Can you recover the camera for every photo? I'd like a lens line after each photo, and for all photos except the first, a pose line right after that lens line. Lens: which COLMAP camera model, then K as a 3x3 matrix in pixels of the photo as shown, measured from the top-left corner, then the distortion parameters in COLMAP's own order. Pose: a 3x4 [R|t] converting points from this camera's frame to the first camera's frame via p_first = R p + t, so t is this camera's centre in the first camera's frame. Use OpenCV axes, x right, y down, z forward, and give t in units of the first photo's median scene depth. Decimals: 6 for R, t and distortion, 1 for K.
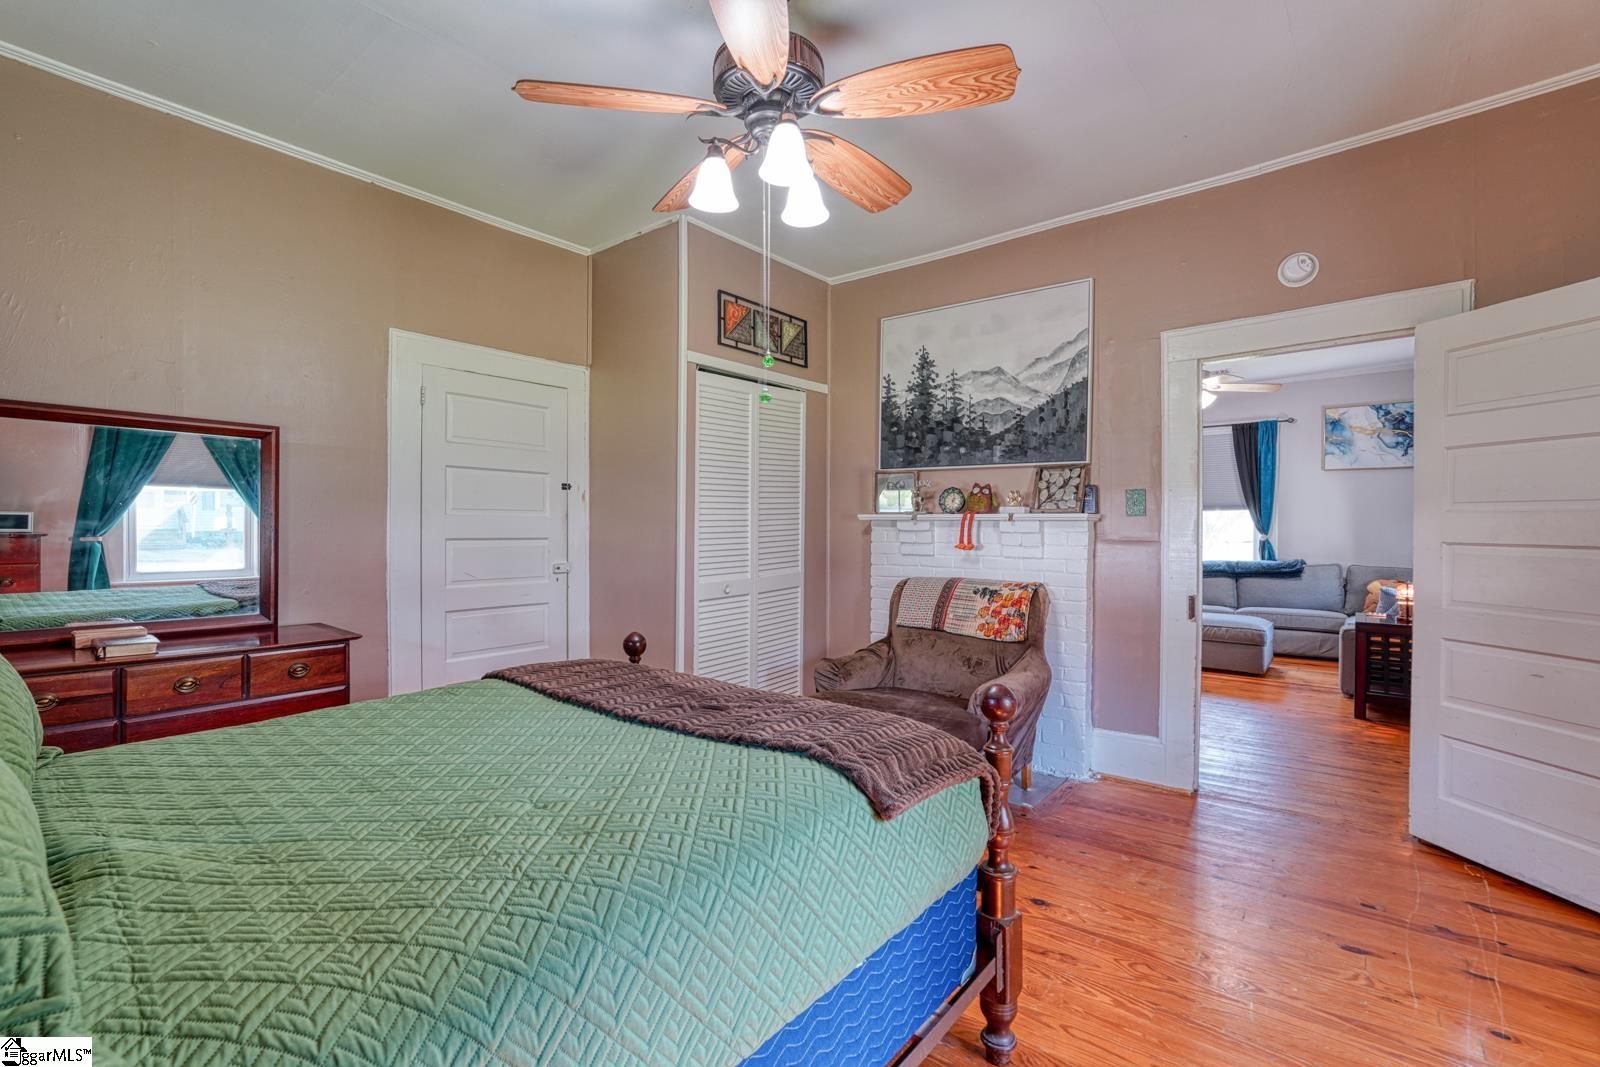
lens RADIAL K [[707.0, 0, 786.0], [0, 707.0, 527.5], [0, 0, 1]] dist [-0.016218, 0.007563]
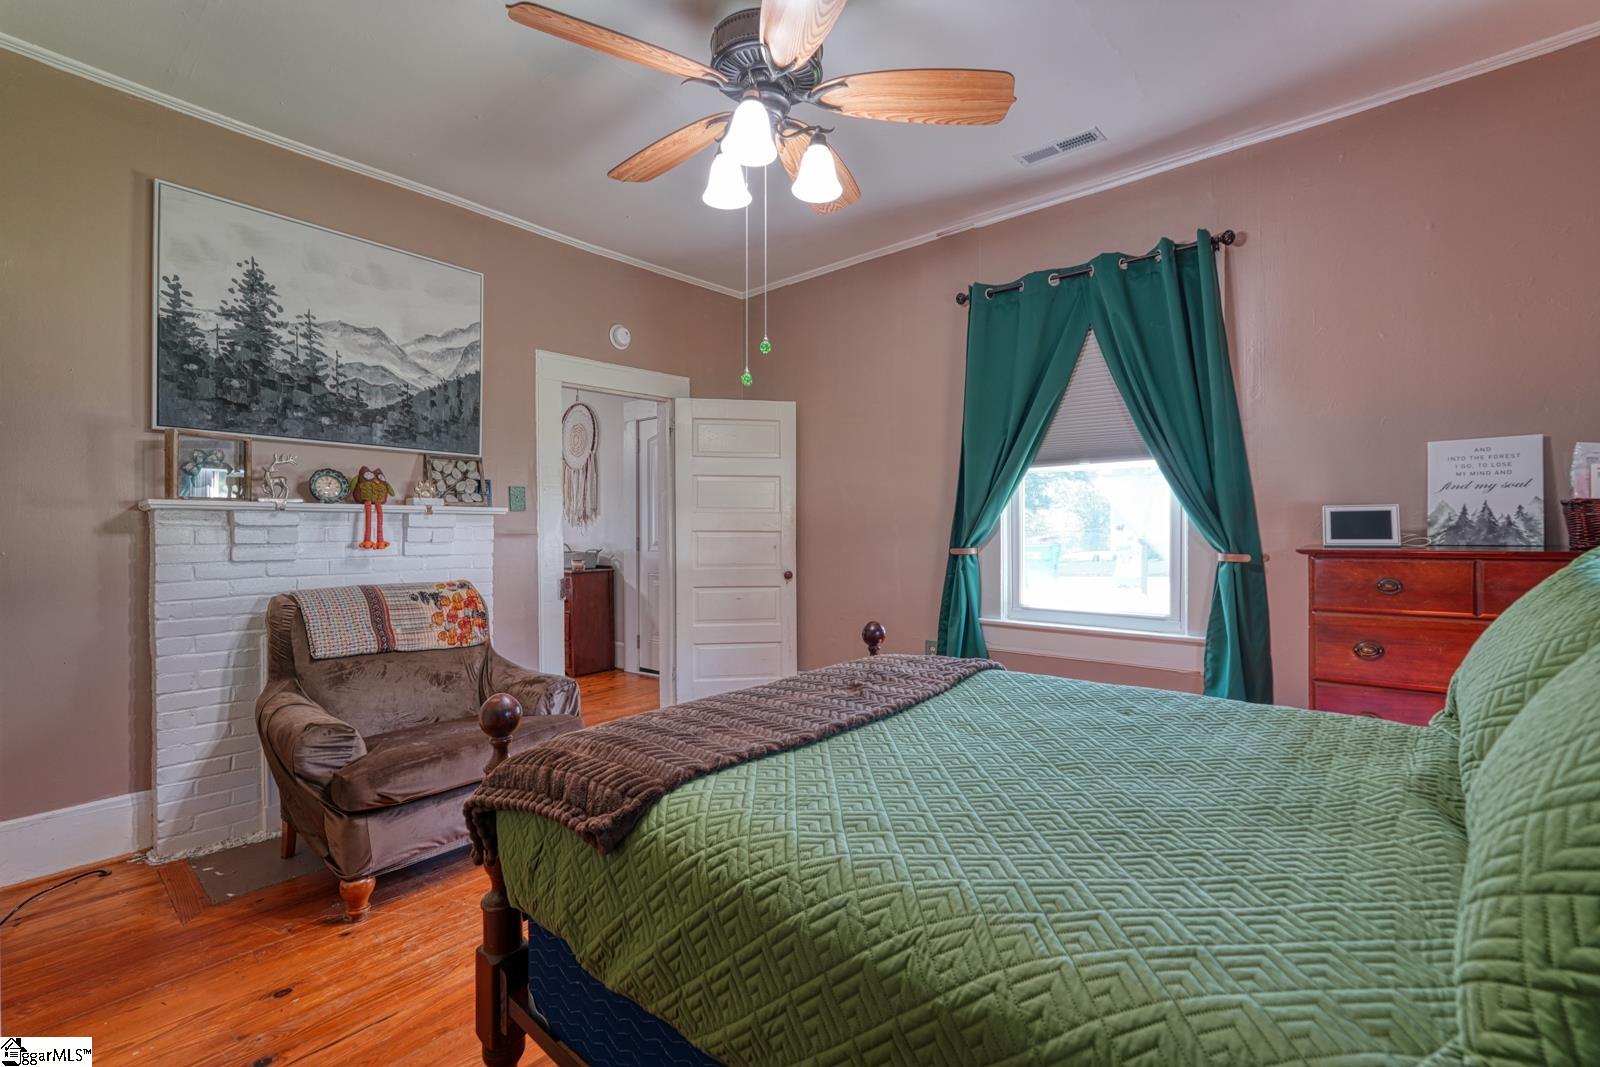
lens RADIAL K [[707.0, 0, 786.7], [0, 707.0, 529.4], [0, 0, 1]] dist [-0.016218, 0.007563]
pose [[0.011550, -0.000808, 0.999933, -0.514802], [0.011334, 0.999936, 0.000678, 0.013405], [-0.999869, 0.011326, 0.011559, 0.504963]]
